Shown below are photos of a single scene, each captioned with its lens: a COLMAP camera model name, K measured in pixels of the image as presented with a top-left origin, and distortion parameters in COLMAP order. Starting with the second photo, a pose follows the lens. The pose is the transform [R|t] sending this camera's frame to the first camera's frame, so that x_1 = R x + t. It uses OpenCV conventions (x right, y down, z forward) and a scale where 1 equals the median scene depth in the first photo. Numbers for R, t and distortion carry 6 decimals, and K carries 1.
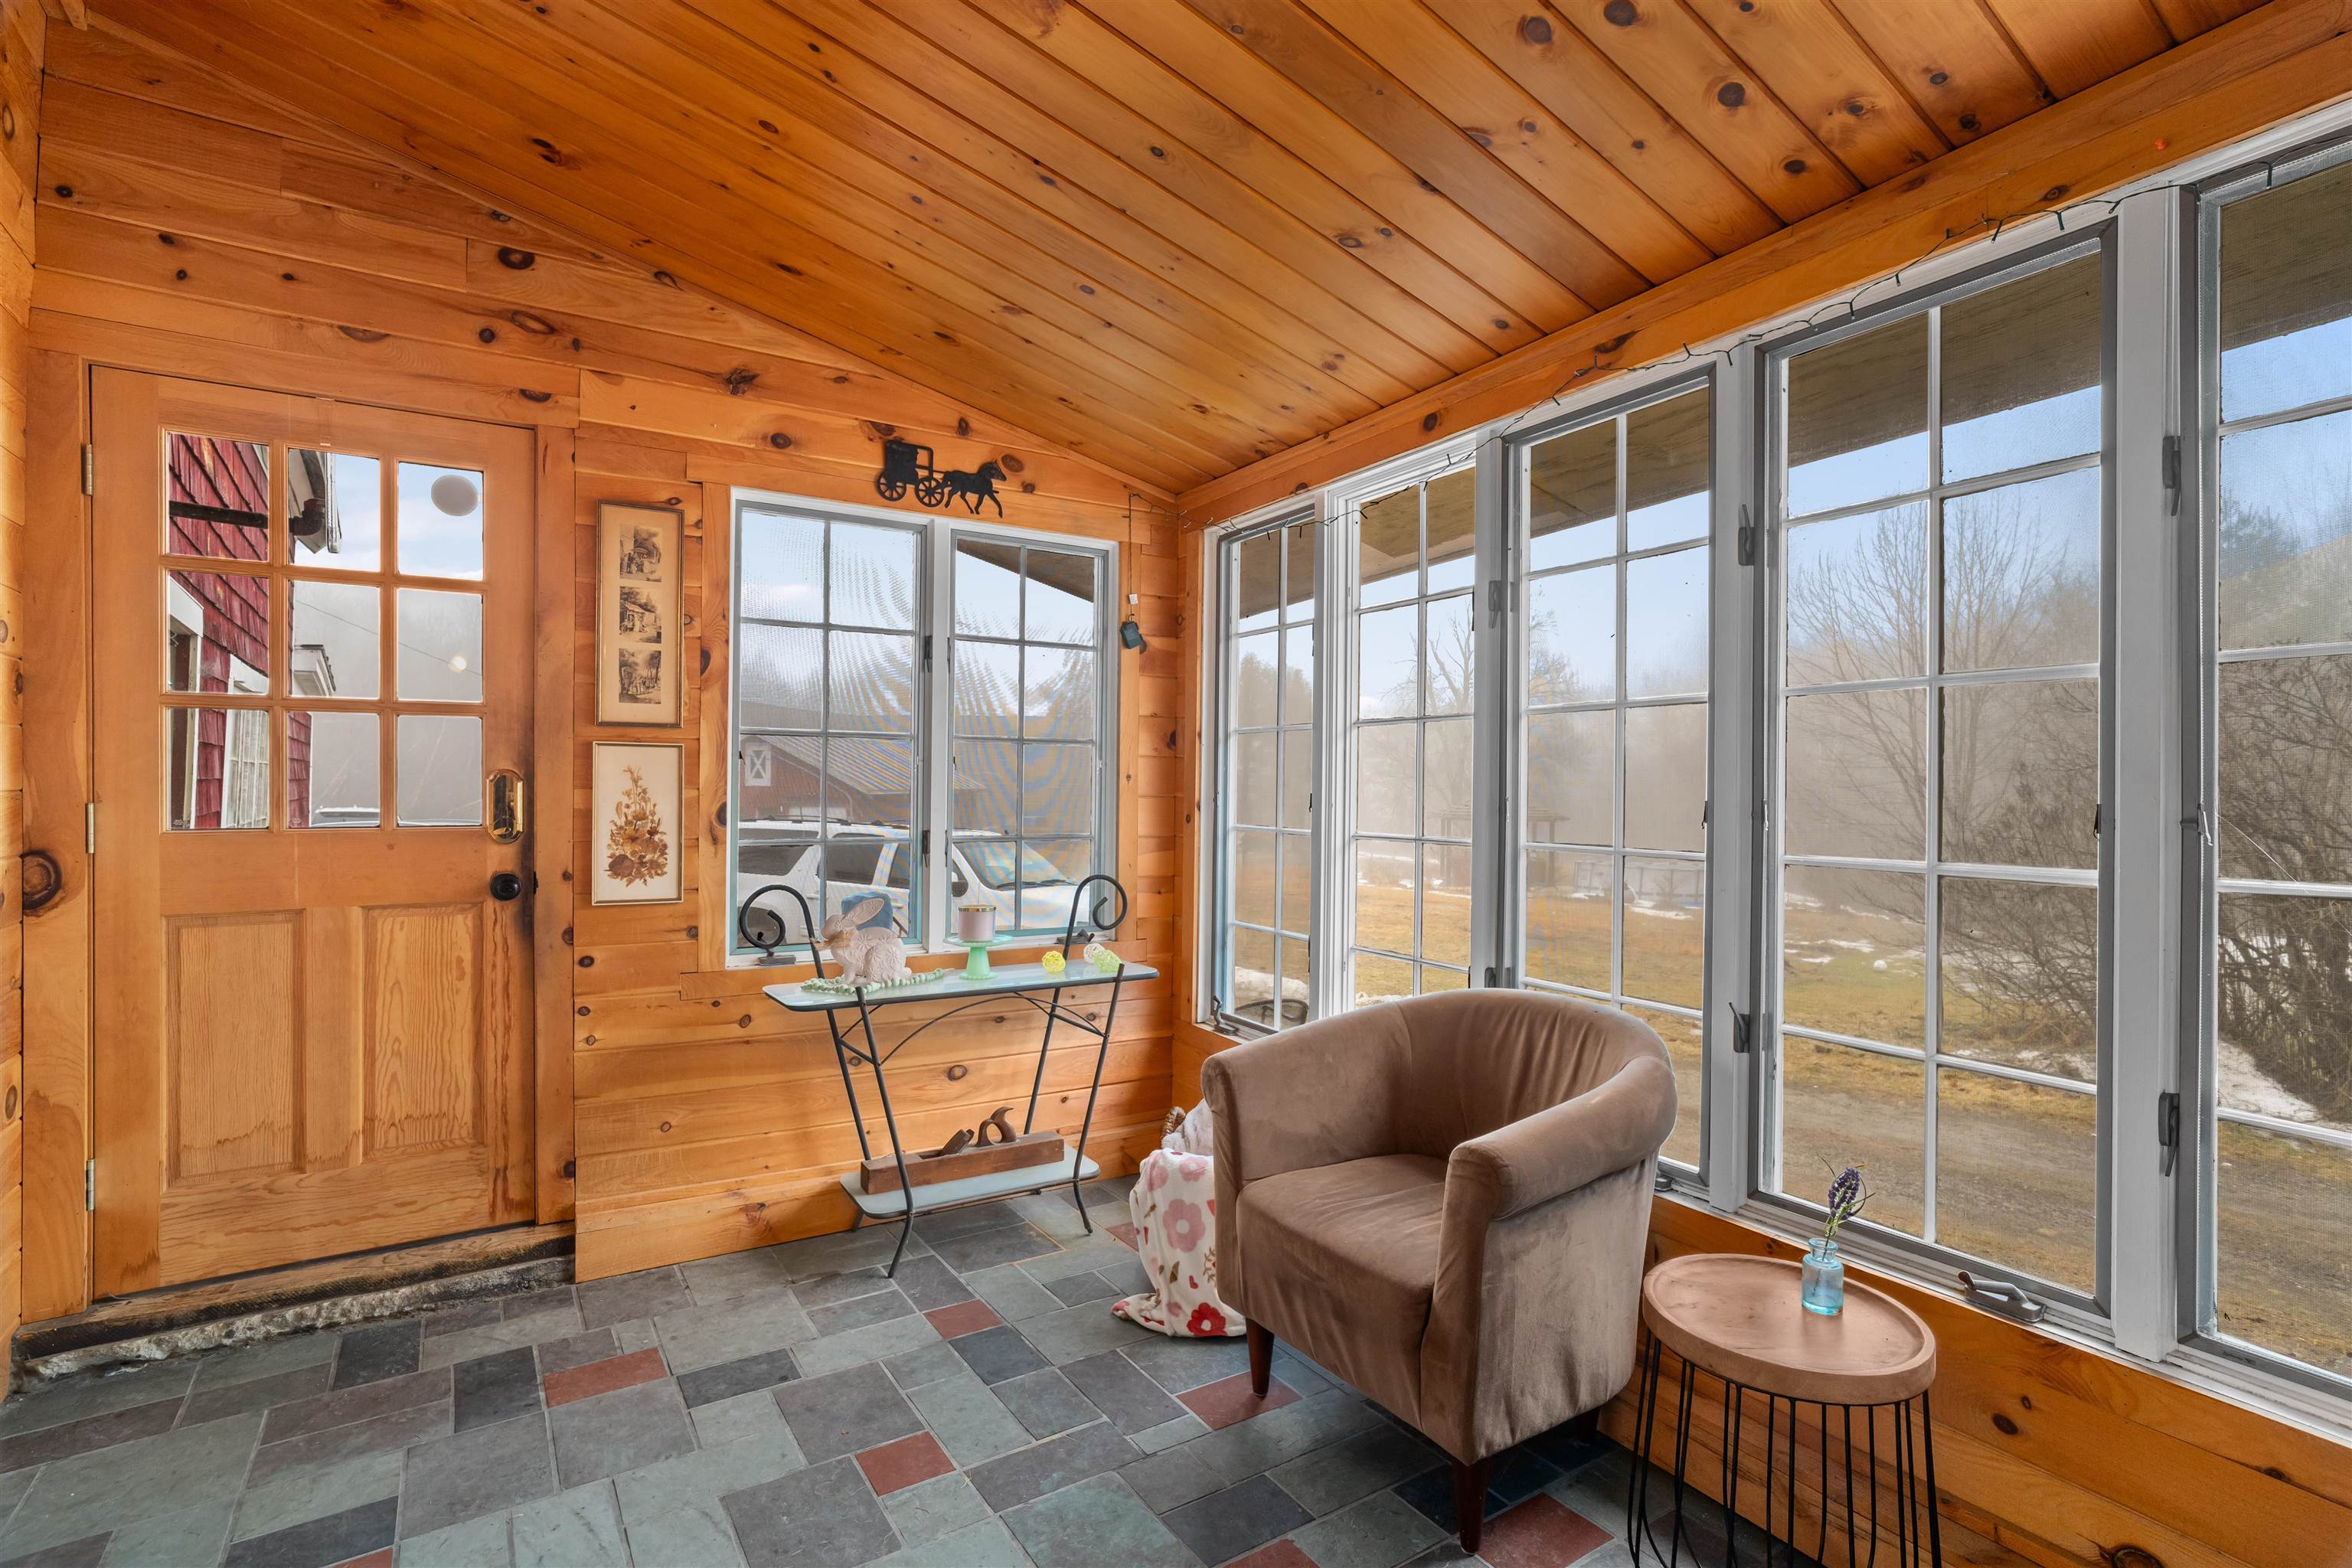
lens RADIAL K [[1124.6, 0, 1173.6], [0, 1124.6, 774.9], [0, 0, 1]] dist [-0.017137, 0.010159]
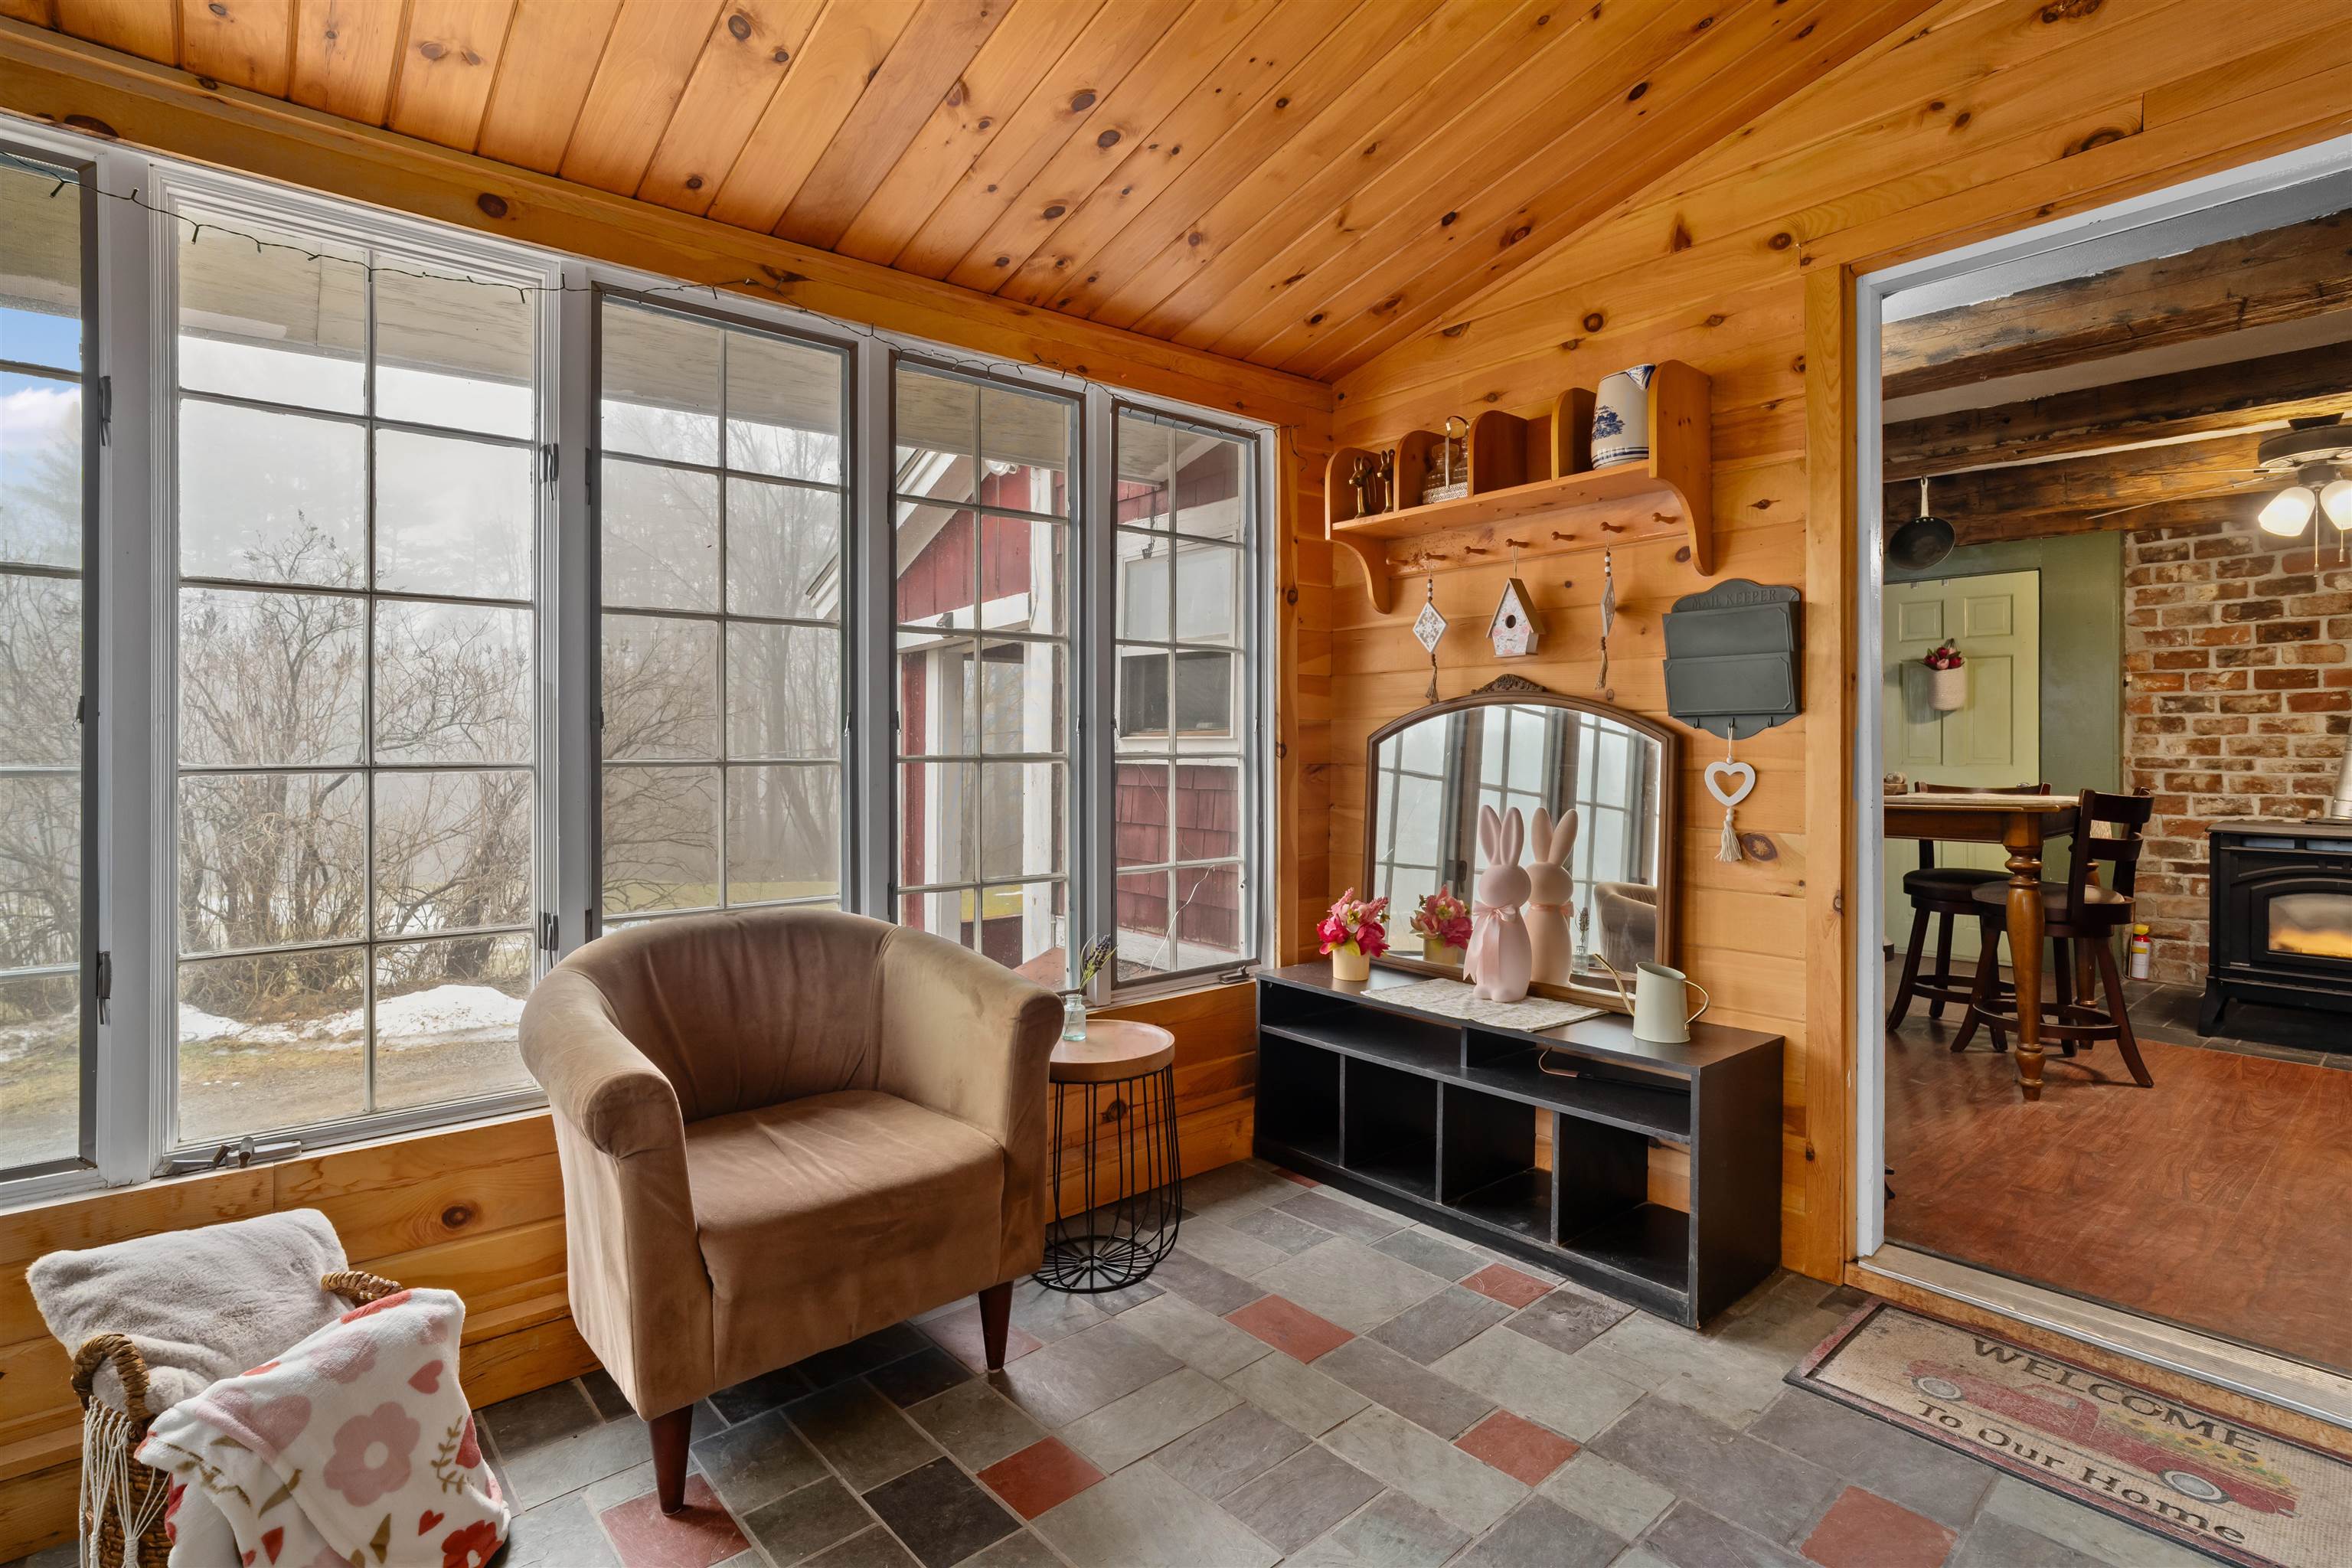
lens RADIAL K [[1124.6, 0, 1173.6], [0, 1124.6, 774.9], [0, 0, 1]] dist [-0.017137, 0.010159]
pose [[-0.146100, -0.020839, 0.989050, -0.812376], [-0.006886, 0.999775, 0.020047, 0.074944], [-0.989246, -0.003882, -0.146210, 0.878951]]
